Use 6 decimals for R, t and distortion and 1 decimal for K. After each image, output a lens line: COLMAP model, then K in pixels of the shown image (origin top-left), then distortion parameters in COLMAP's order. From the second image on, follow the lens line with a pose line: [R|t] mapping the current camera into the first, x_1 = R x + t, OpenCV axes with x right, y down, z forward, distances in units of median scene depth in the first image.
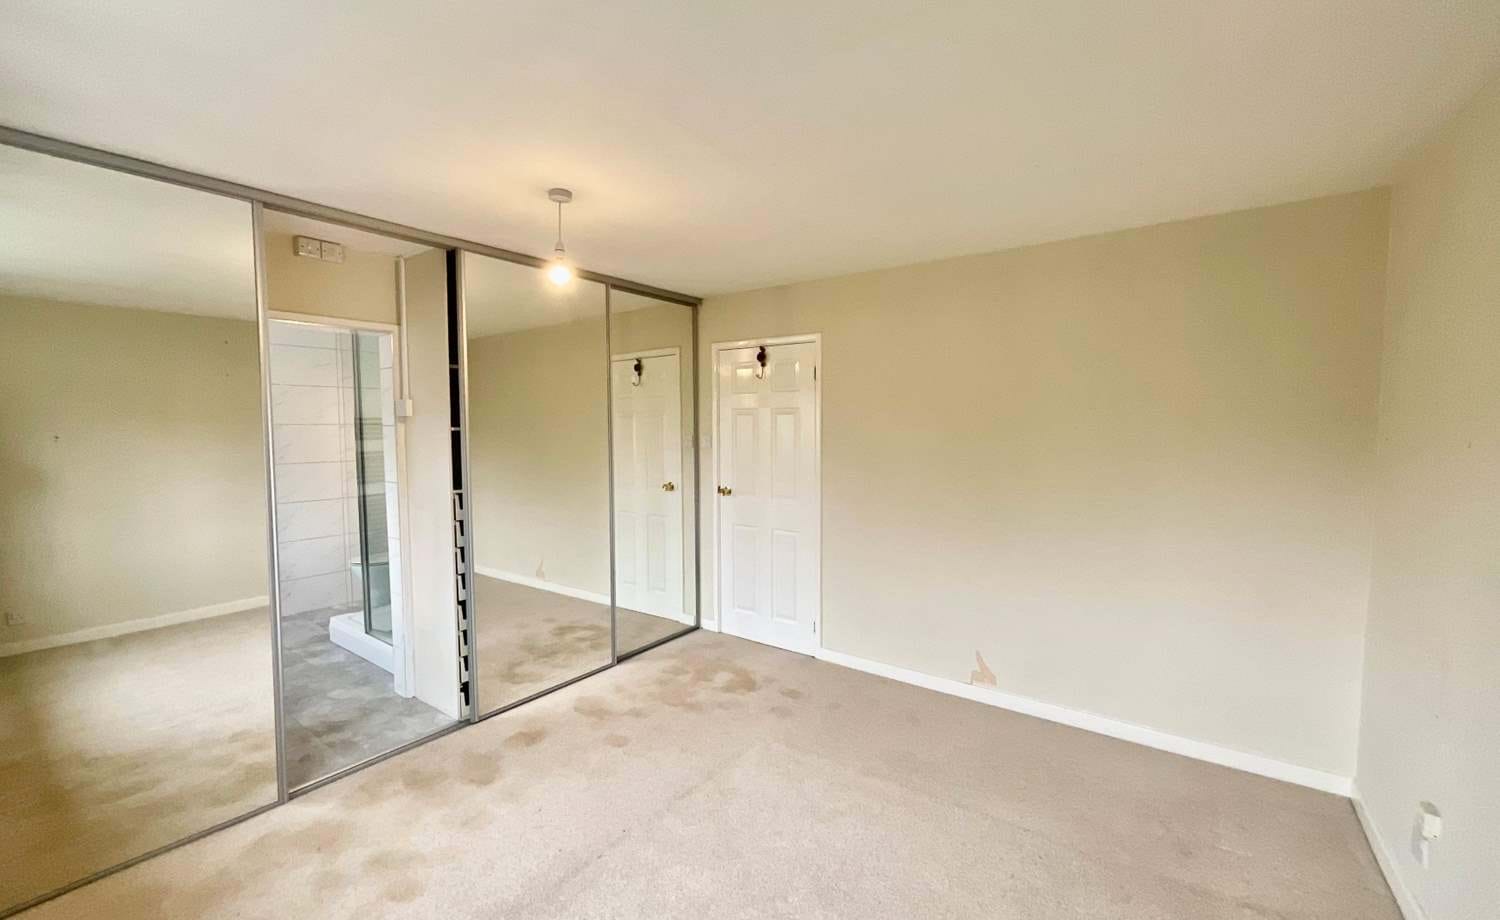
lens RADIAL K [[627.1, 0, 750.0], [0, 627.1, 460.0], [0, 0, 1]] dist [0.000321, 0.000170]
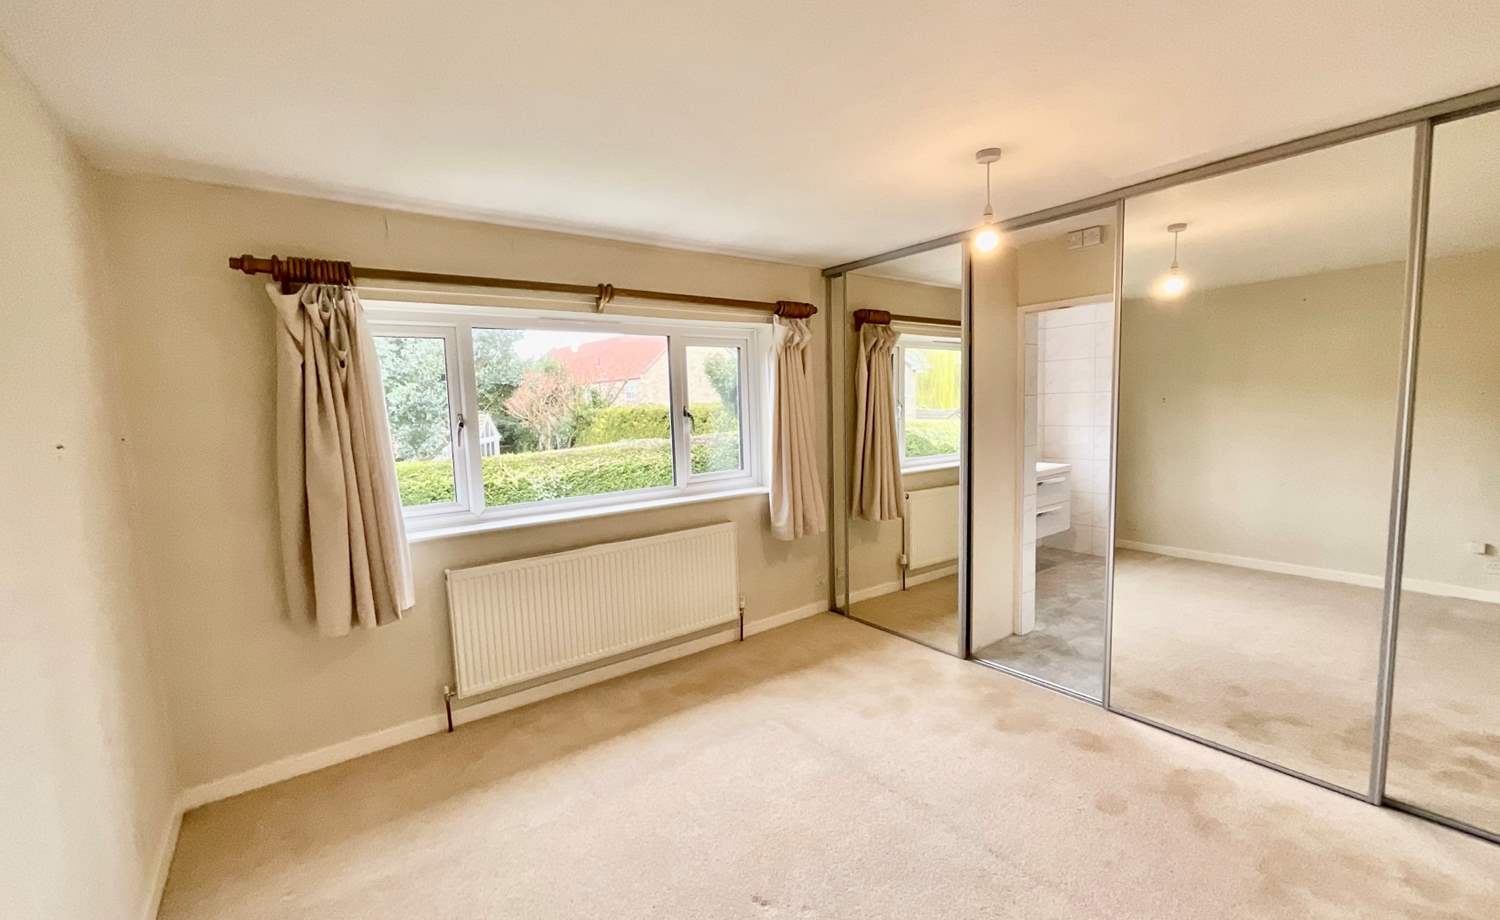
lens RADIAL K [[618.1, 0, 750.0], [0, 618.1, 460.0], [0, 0, 1]] dist [-0.002583, 0.000062]
pose [[-0.306092, 0.092633, -0.947485, 0.594366], [-0.025177, 0.994119, 0.105326, -0.041384], [0.951669, 0.056095, -0.301959, 0.773038]]
